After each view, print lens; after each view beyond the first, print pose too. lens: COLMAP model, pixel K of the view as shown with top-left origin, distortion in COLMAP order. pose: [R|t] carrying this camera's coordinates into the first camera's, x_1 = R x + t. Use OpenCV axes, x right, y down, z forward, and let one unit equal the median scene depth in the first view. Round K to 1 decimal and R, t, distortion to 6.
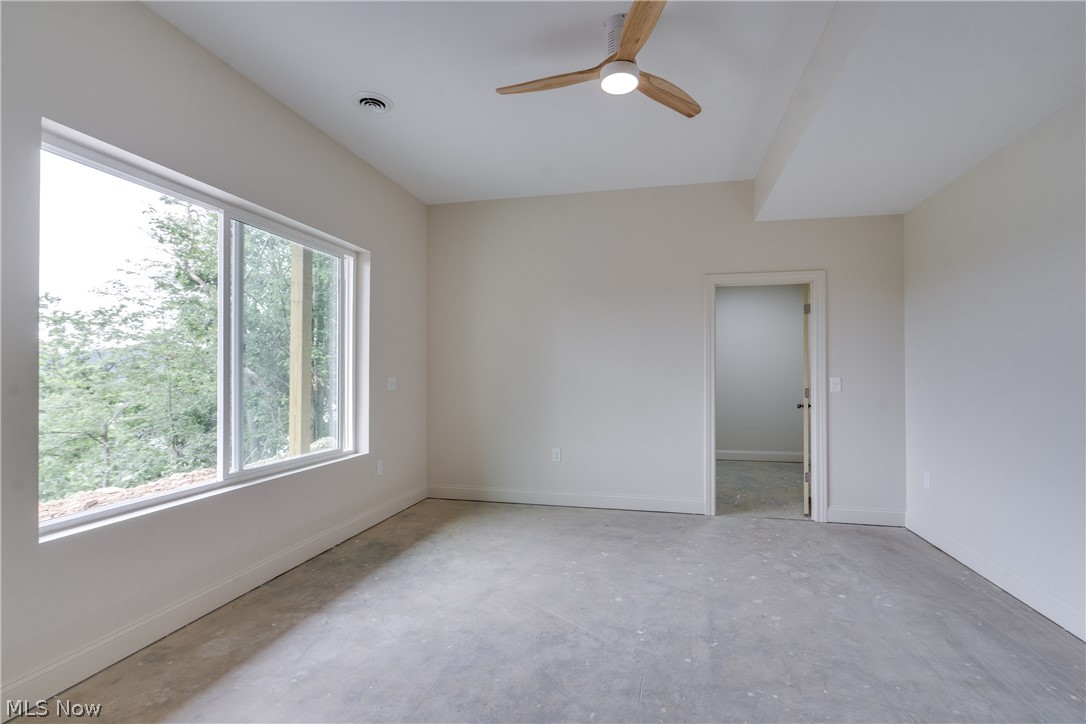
lens RADIAL K [[599.2, 0, 513.6], [0, 599.2, 373.2], [0, 0, 1]] dist [0.000141, -0.000516]
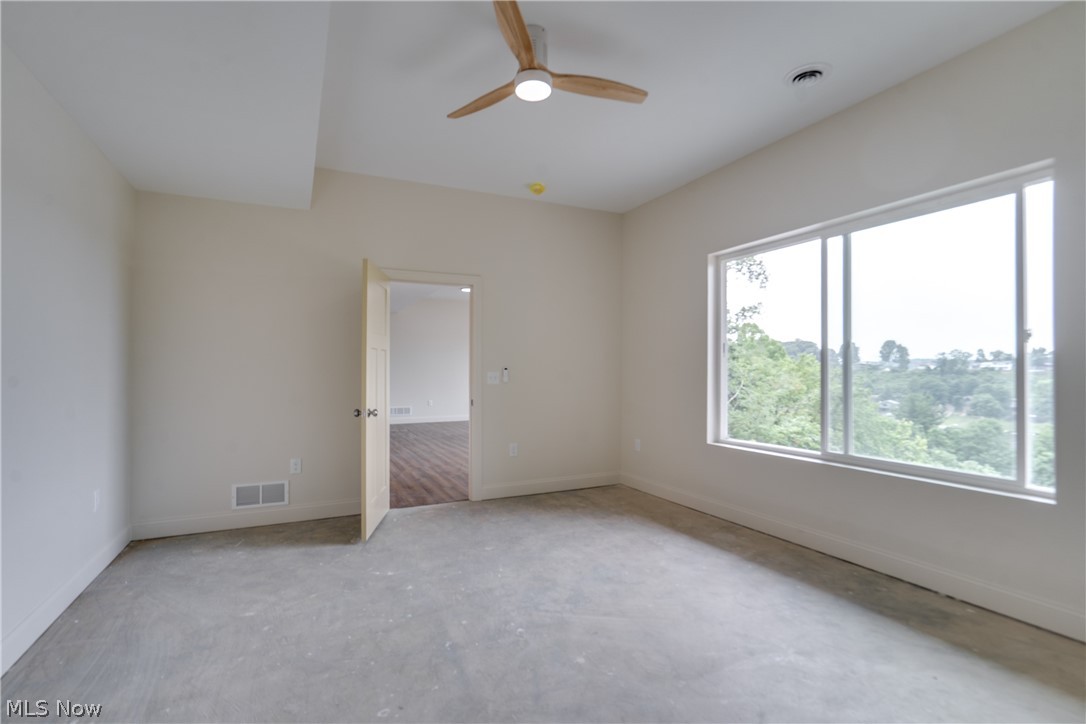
lens RADIAL K [[498.8, 0, 565.6], [0, 498.8, 370.4], [0, 0, 1]] dist [-0.005735, 0.004166]
pose [[-0.752973, 0.004002, -0.658039, 0.674011], [0.003312, 0.999992, 0.002291, -0.001212], [0.658043, -0.000454, -0.752981, 1.616657]]
